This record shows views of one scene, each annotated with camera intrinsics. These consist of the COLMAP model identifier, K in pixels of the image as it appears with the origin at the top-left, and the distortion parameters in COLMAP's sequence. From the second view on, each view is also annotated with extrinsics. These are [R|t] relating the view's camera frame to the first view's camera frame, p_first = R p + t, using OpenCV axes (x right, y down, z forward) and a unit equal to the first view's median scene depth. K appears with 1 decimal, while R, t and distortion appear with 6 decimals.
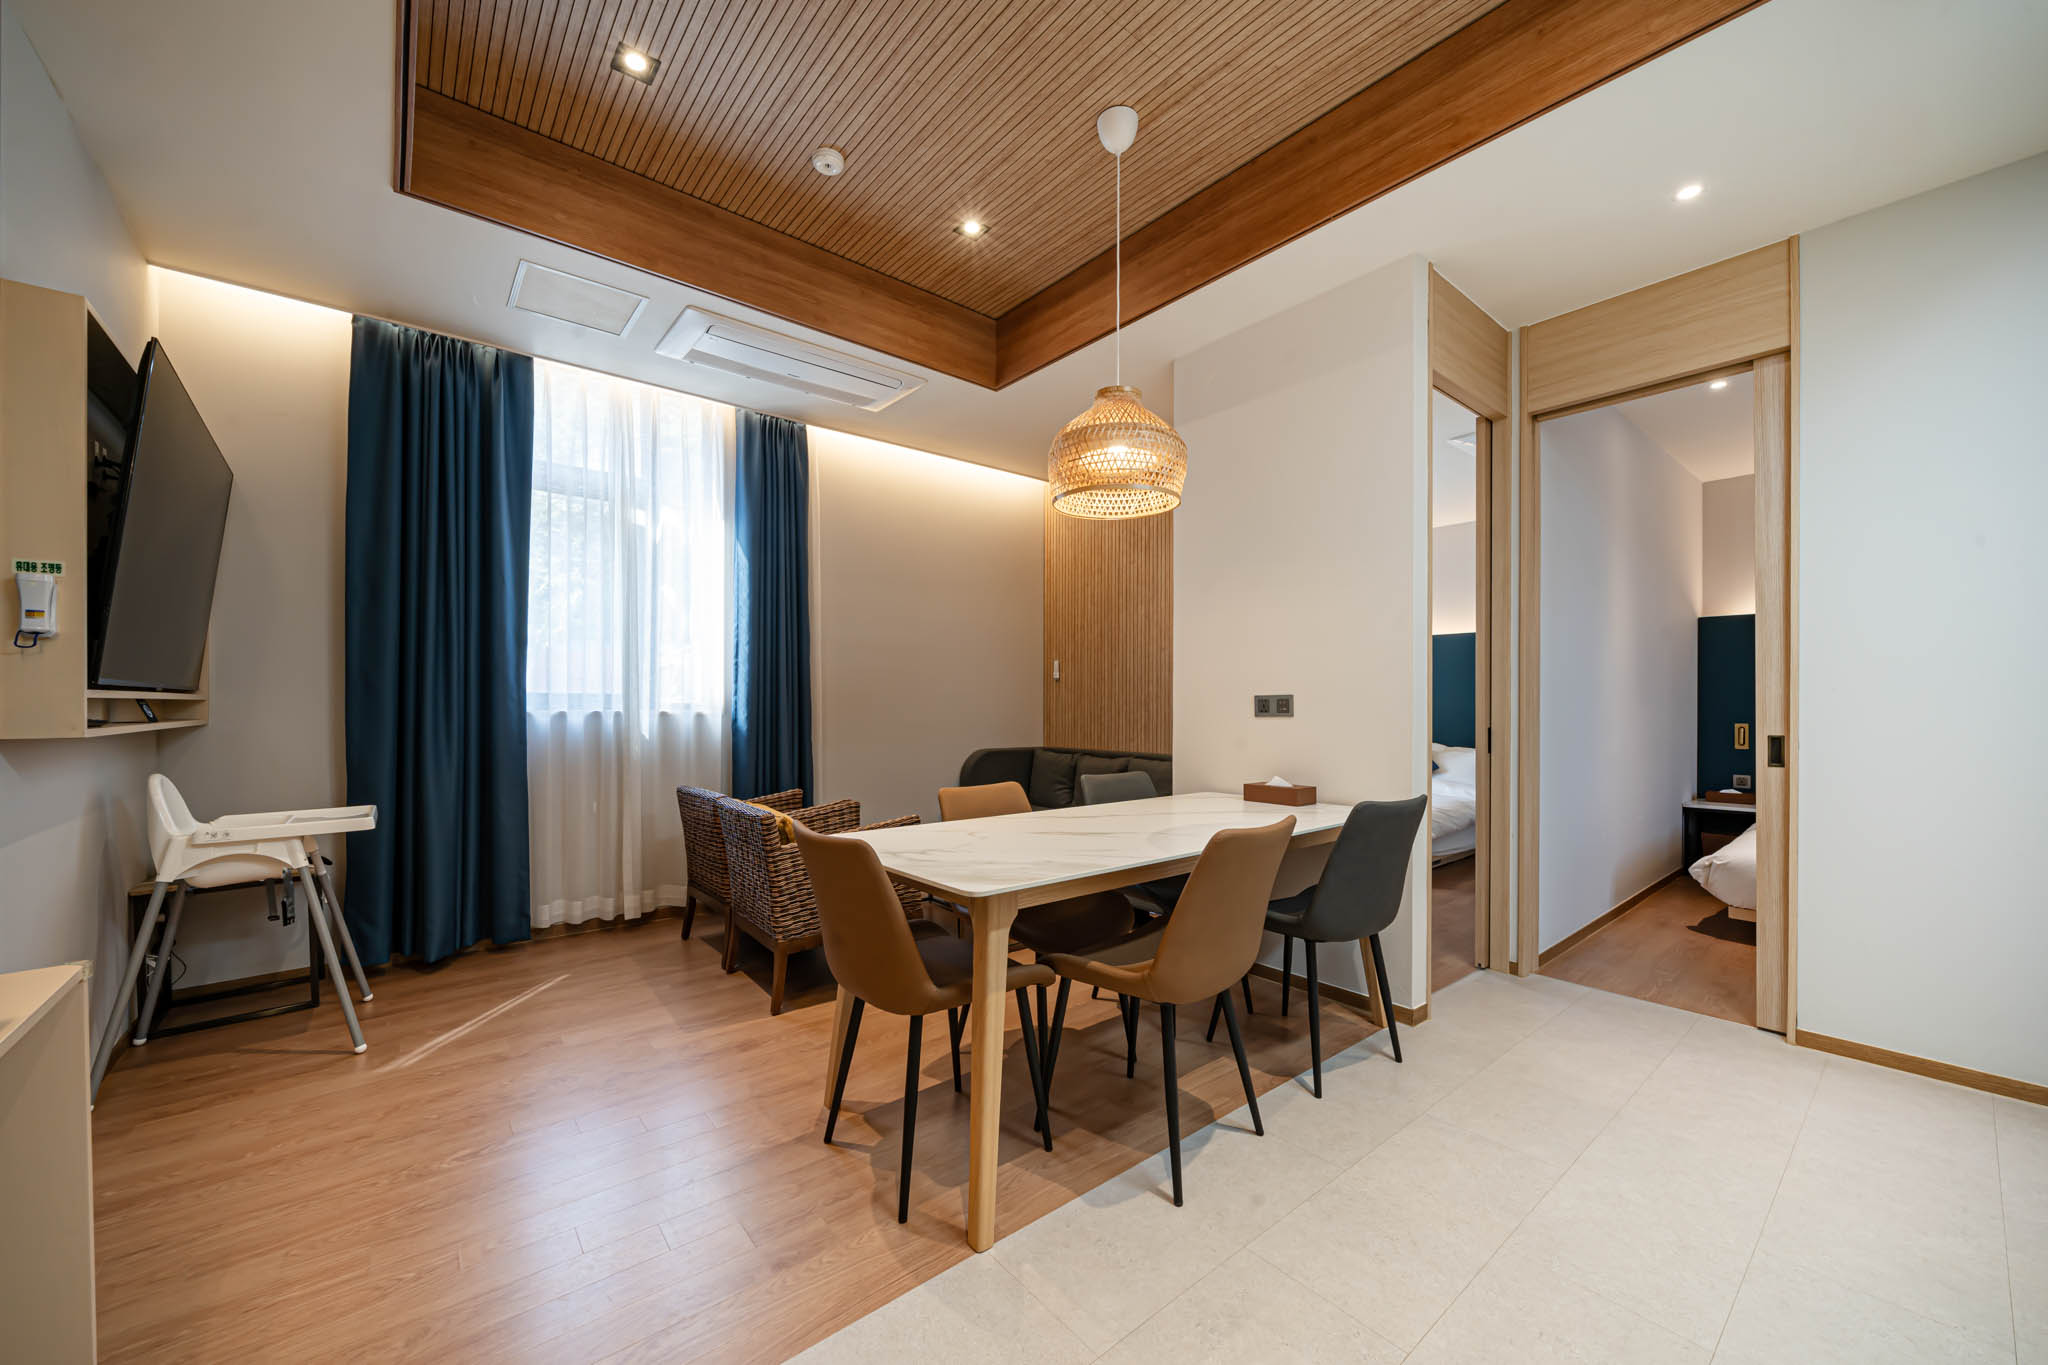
lens RADIAL K [[772.4, 0, 1026.0], [0, 772.4, 696.5], [0, 0, 1]] dist [-0.006216, -0.000386]
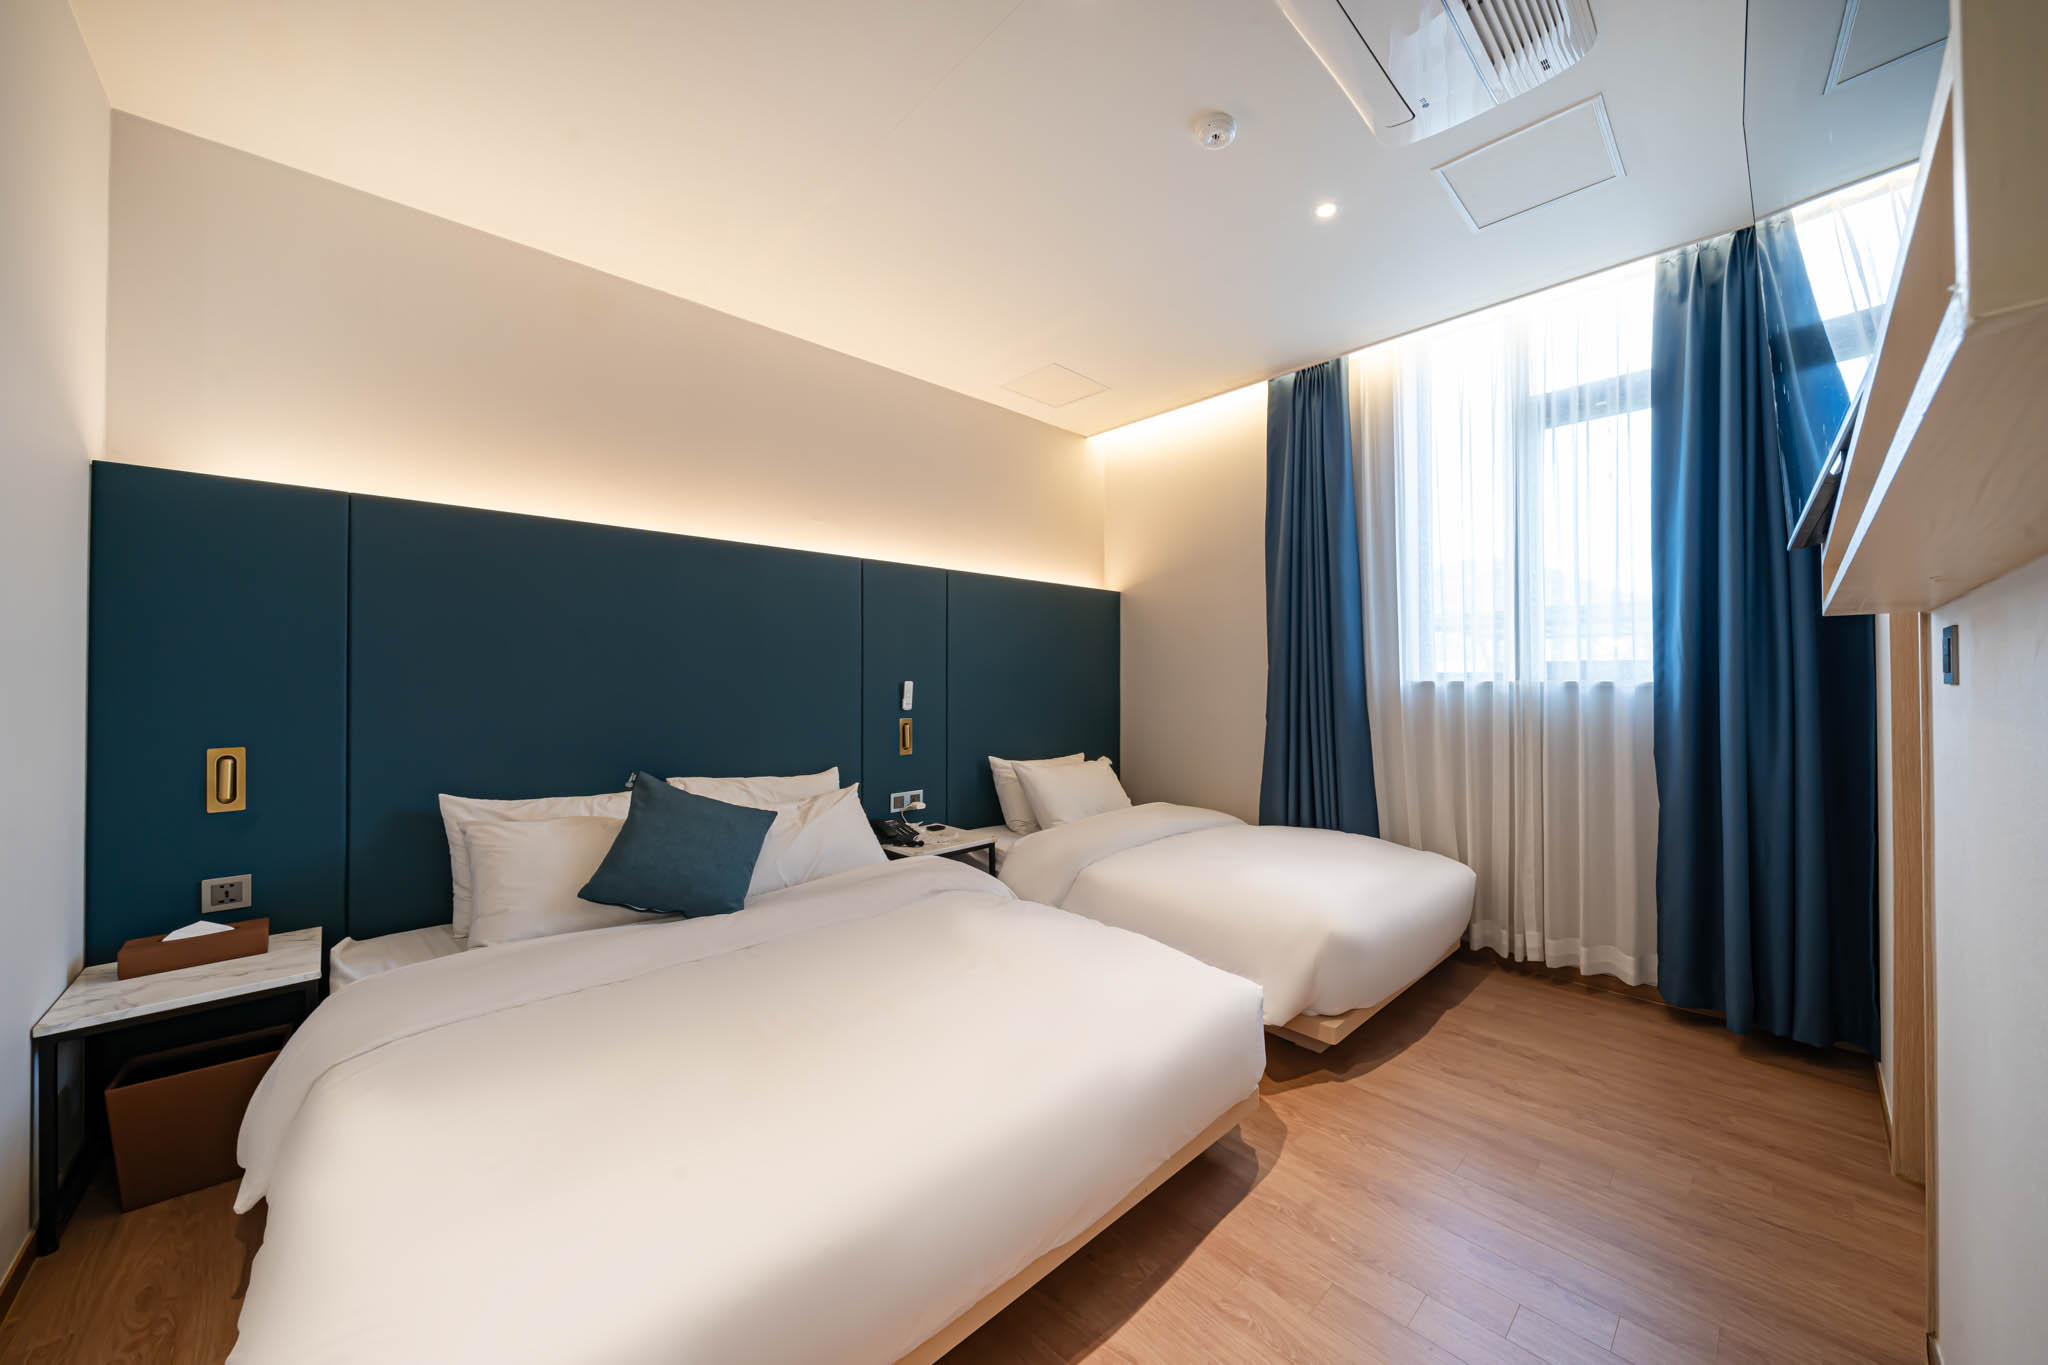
lens RADIAL K [[713.2, 0, 1026.7], [0, 713.2, 682.9], [0, 0, 1]] dist [-0.006387, 0.000176]
pose [[-0.069842, 0.004404, 0.997548, 0.539271], [-0.000369, 0.999990, -0.004441, 0.003575], [-0.997558, -0.000679, -0.069839, 0.614173]]
